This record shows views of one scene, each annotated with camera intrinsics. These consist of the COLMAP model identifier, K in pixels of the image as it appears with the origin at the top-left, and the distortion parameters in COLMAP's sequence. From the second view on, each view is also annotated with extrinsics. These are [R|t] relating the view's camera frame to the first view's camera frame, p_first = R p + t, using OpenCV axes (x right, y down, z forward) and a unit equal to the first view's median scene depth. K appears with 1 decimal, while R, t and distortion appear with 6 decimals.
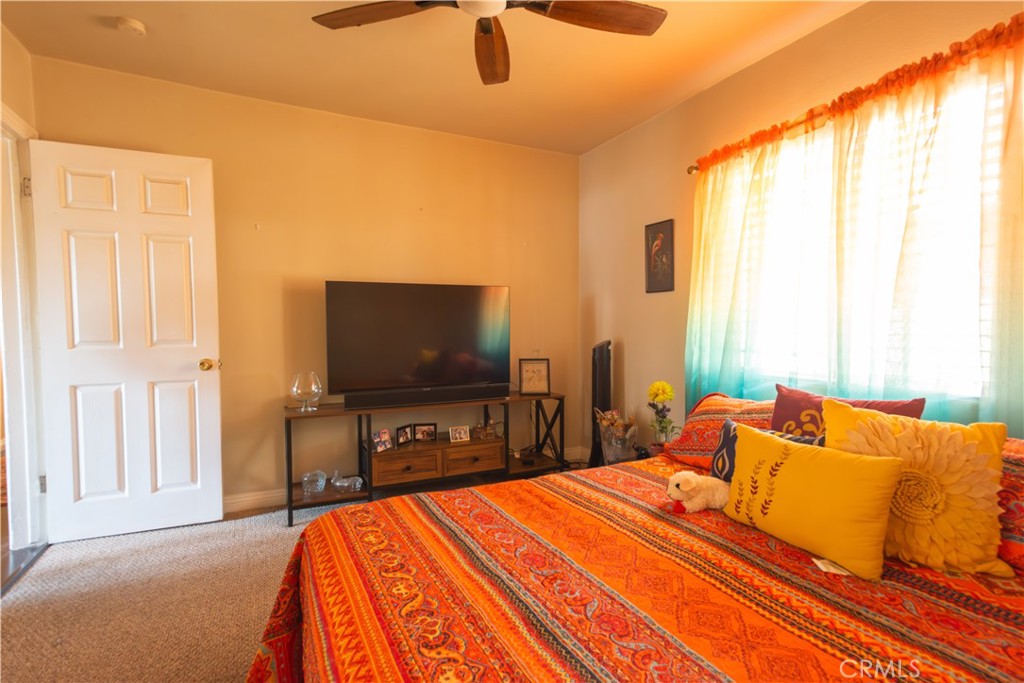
lens RADIAL K [[477.3, 0, 512.0], [0, 477.3, 341.5], [0, 0, 1]] dist [0.026200, 0.000249]
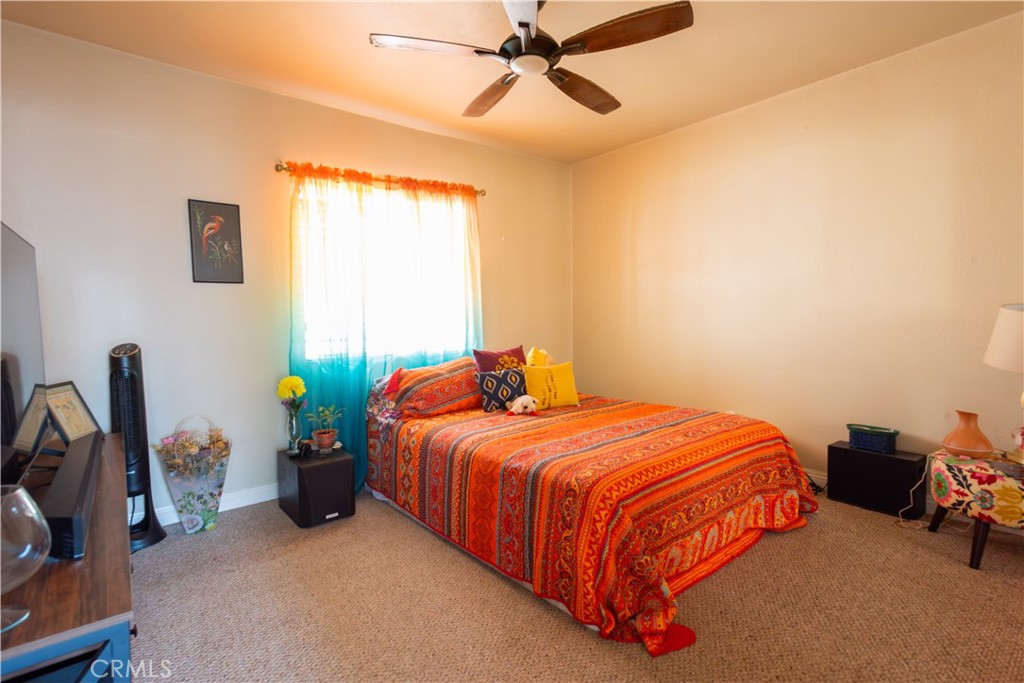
lens RADIAL K [[477.3, 0, 512.0], [0, 477.3, 341.5], [0, 0, 1]] dist [0.026200, 0.000249]
pose [[-0.181809, -0.050353, 0.982044, -0.921336], [0.054206, 0.996656, 0.061138, -0.031346], [-0.981839, 0.064348, -0.178471, 0.895364]]
